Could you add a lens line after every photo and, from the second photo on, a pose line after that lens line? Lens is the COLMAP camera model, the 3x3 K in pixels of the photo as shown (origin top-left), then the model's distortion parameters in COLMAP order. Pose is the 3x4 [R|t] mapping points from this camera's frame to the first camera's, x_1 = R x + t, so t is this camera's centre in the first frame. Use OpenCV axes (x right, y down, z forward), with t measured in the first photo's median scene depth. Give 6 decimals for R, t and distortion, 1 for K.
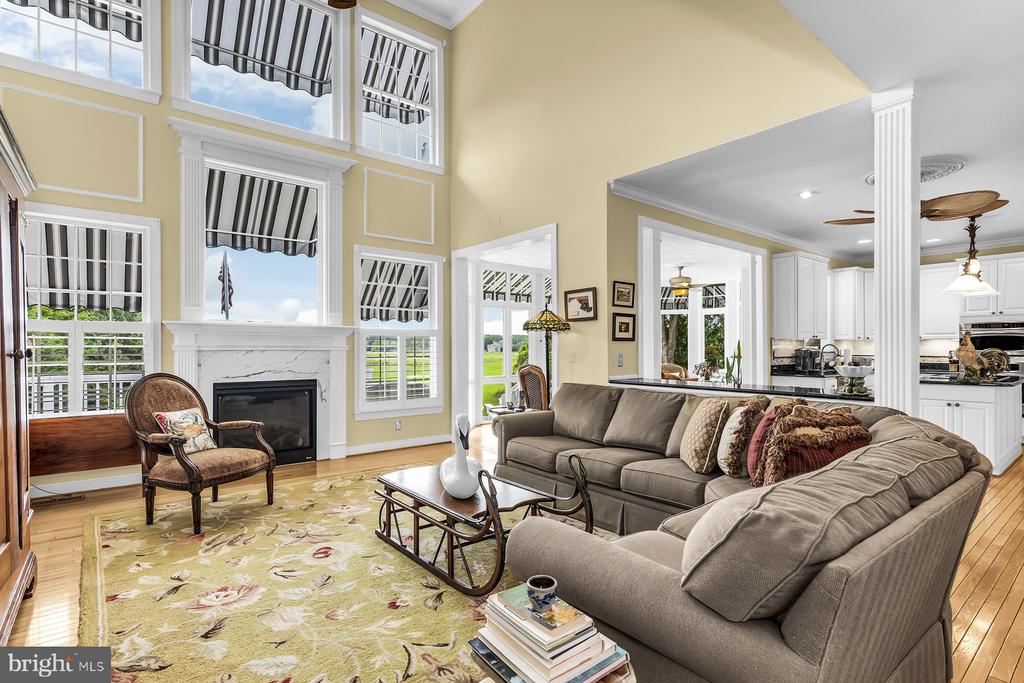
lens RADIAL K [[503.8, 0, 512.0], [0, 503.8, 341.5], [0, 0, 1]] dist [0.000526, 0.000383]
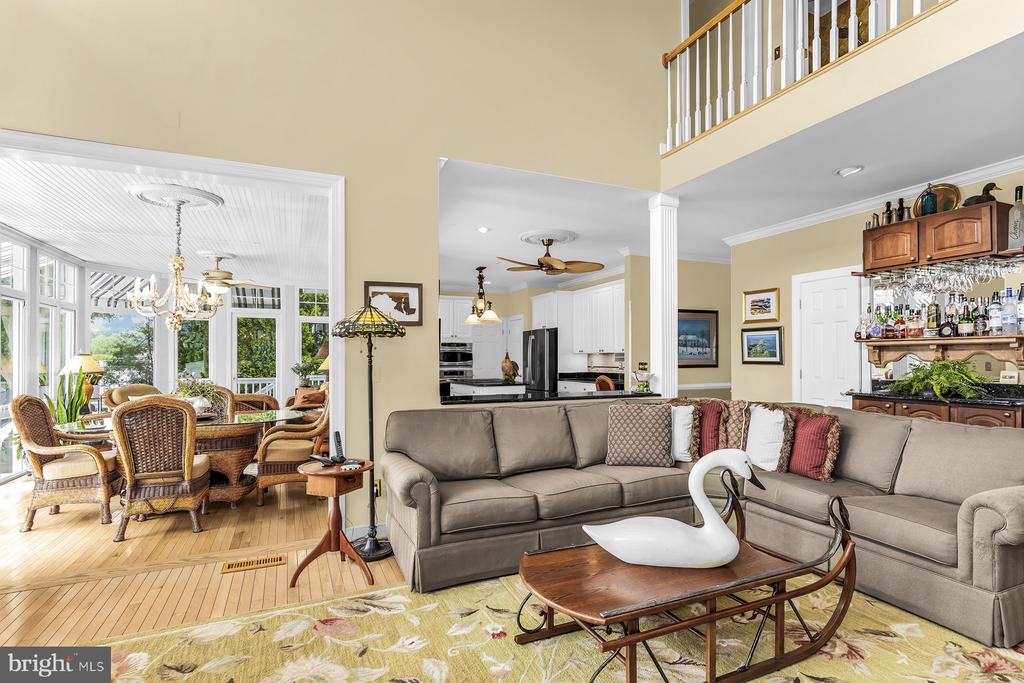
lens RADIAL K [[503.8, 0, 512.0], [0, 503.8, 341.5], [0, 0, 1]] dist [0.000526, 0.000383]
pose [[0.260433, 0.033814, 0.964900, -0.308732], [-0.009439, 0.999428, -0.032477, 0.003217], [-0.965446, -0.000650, 0.260603, 0.372073]]
